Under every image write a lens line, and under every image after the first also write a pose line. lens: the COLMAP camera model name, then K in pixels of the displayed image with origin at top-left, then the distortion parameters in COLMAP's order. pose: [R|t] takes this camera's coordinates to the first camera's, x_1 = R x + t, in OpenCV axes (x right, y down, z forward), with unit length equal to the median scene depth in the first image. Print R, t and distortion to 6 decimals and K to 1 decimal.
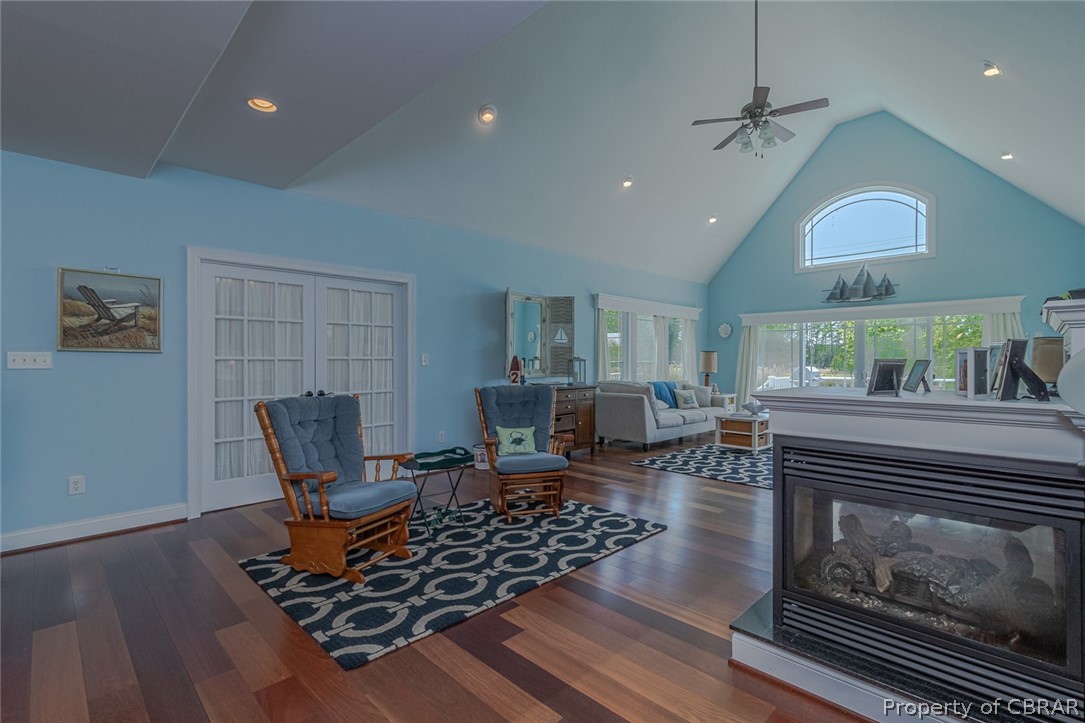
lens RADIAL K [[500.3, 0, 544.7], [0, 500.3, 360.3], [0, 0, 1]] dist [-0.000643, -0.000209]
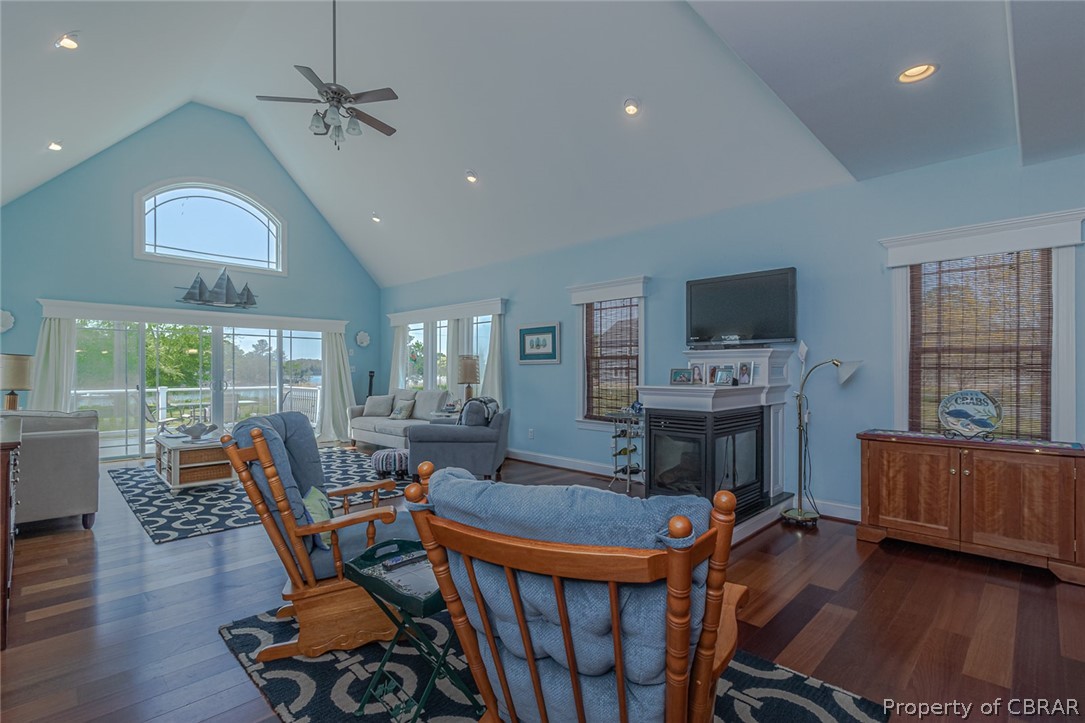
lens RADIAL K [[505.6, 0, 544.1], [0, 505.6, 368.8], [0, 0, 1]] dist [0.001270, 0.001121]
pose [[-0.012188, 0.003922, 0.999918, -0.424188], [-0.001613, 0.999991, -0.003942, 0.002187], [-0.999924, -0.001661, -0.012182, 0.532331]]
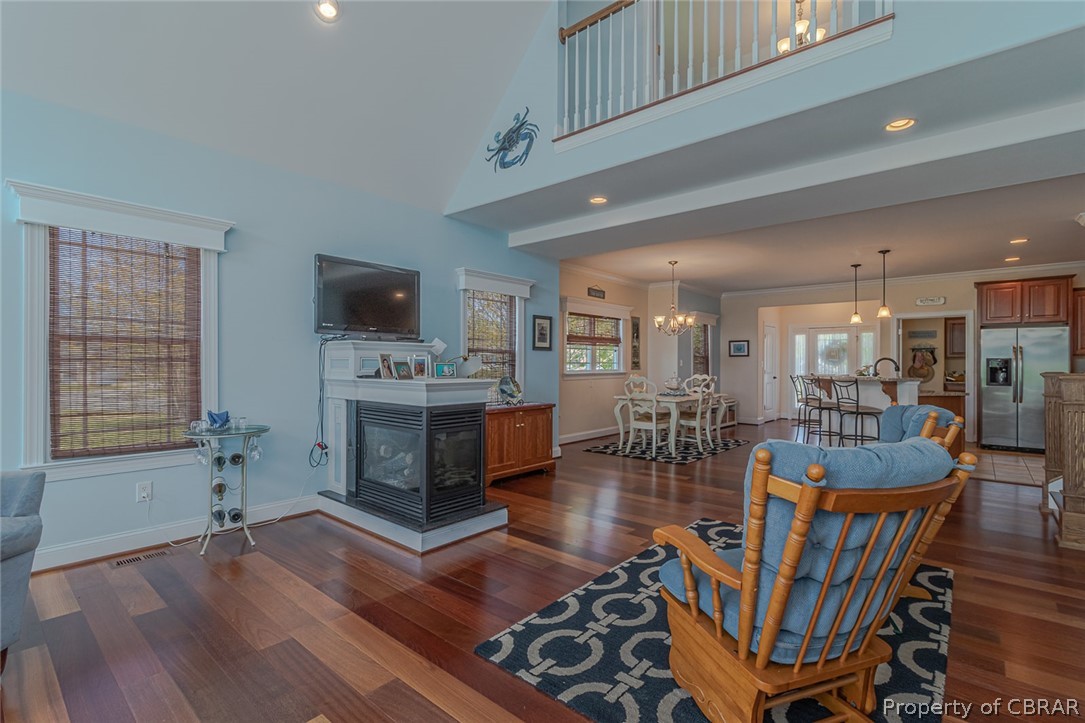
lens RADIAL K [[496.7, 0, 546.9], [0, 496.7, 363.7], [0, 0, 1]] dist [0.001656, -0.000102]
pose [[-0.997129, -0.004202, -0.075600, 0.124830], [-0.004128, 0.999991, -0.001133, 0.001146], [0.075604, -0.000817, -0.997138, 0.954537]]
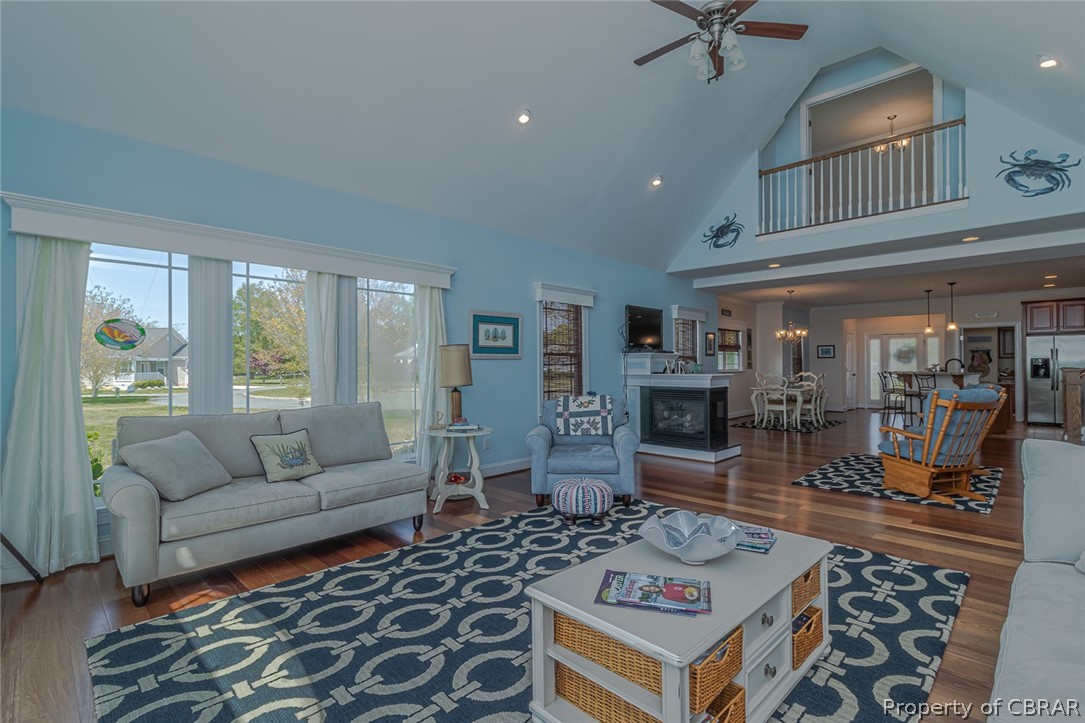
lens RADIAL K [[496.7, 0, 546.9], [0, 496.7, 363.7], [0, 0, 1]] dist [0.001656, -0.000102]
pose [[-0.999926, 0.003969, -0.011487, 0.570626], [0.004020, 0.999982, -0.004351, 0.000708], [0.011470, -0.004397, -0.999925, 1.439522]]
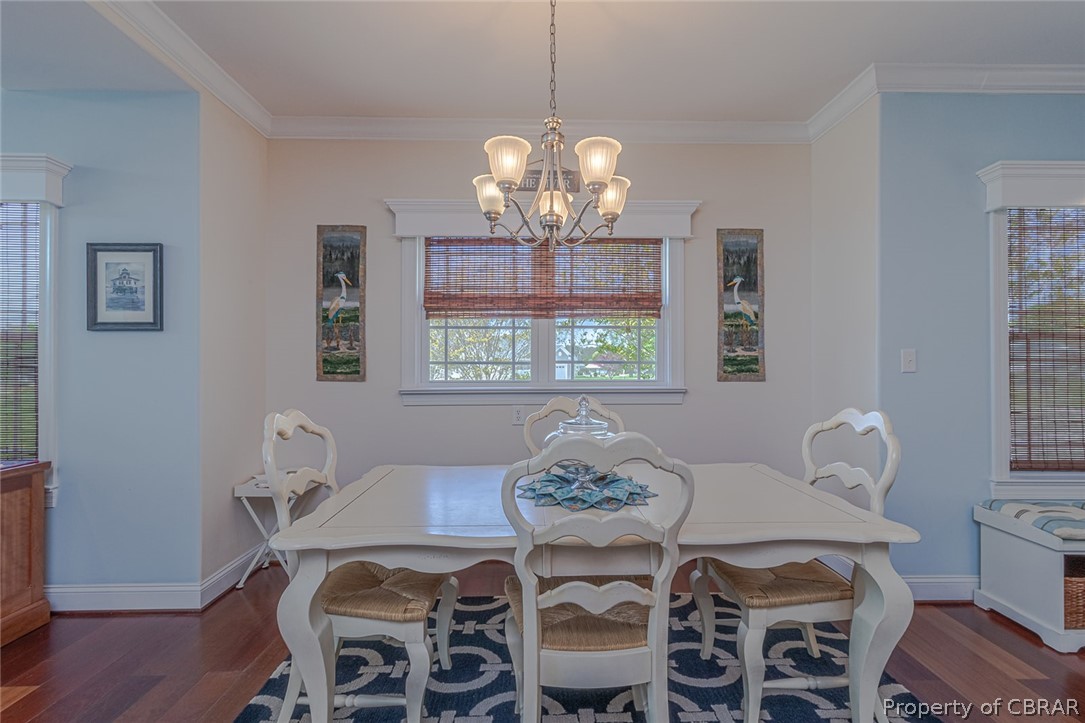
lens RADIAL K [[499.3, 0, 547.5], [0, 499.3, 363.5], [0, 0, 1]] dist [0.002561, 0.000626]
pose [[-0.724902, 0.002500, 0.688848, -0.470962], [-0.001397, 0.999986, -0.005098, 0.000911], [-0.688851, -0.004658, -0.724888, -0.005760]]
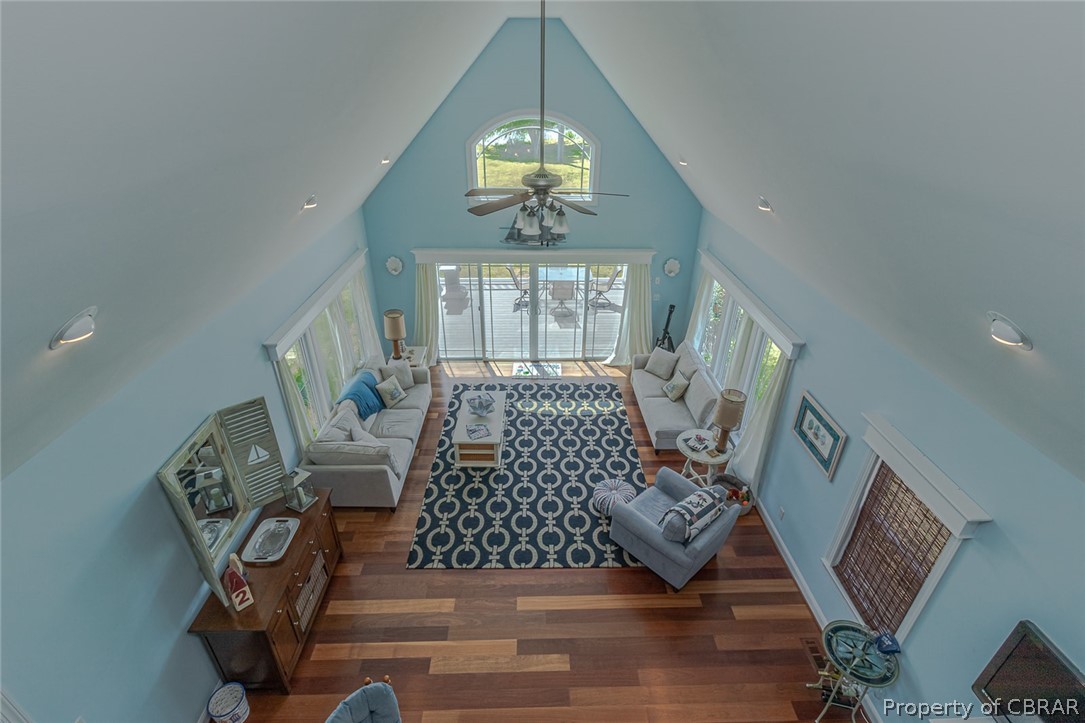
lens RADIAL K [[509.7, 0, 545.7], [0, 509.7, 354.9], [0, 0, 1]] dist [-0.000310, 0.000157]
pose [[0.684513, -0.340858, 0.644405, -0.103210], [-0.013403, 0.877923, 0.478614, -0.533161], [-0.728878, -0.336254, 0.596381, 0.407599]]
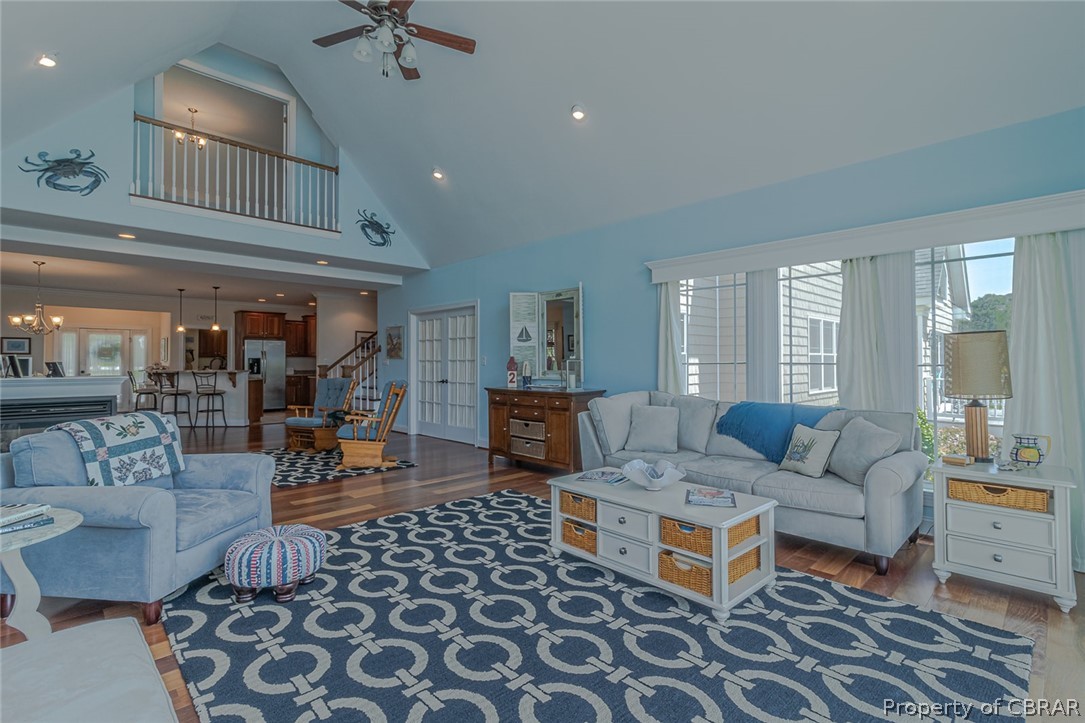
lens RADIAL K [[509.7, 0, 545.7], [0, 509.7, 354.9], [0, 0, 1]] dist [-0.000310, 0.000157]
pose [[-0.014446, -0.013565, -0.999804, 0.964714], [0.001562, 0.999906, -0.013589, -0.000310], [0.999894, -0.001758, -0.014424, 1.041933]]
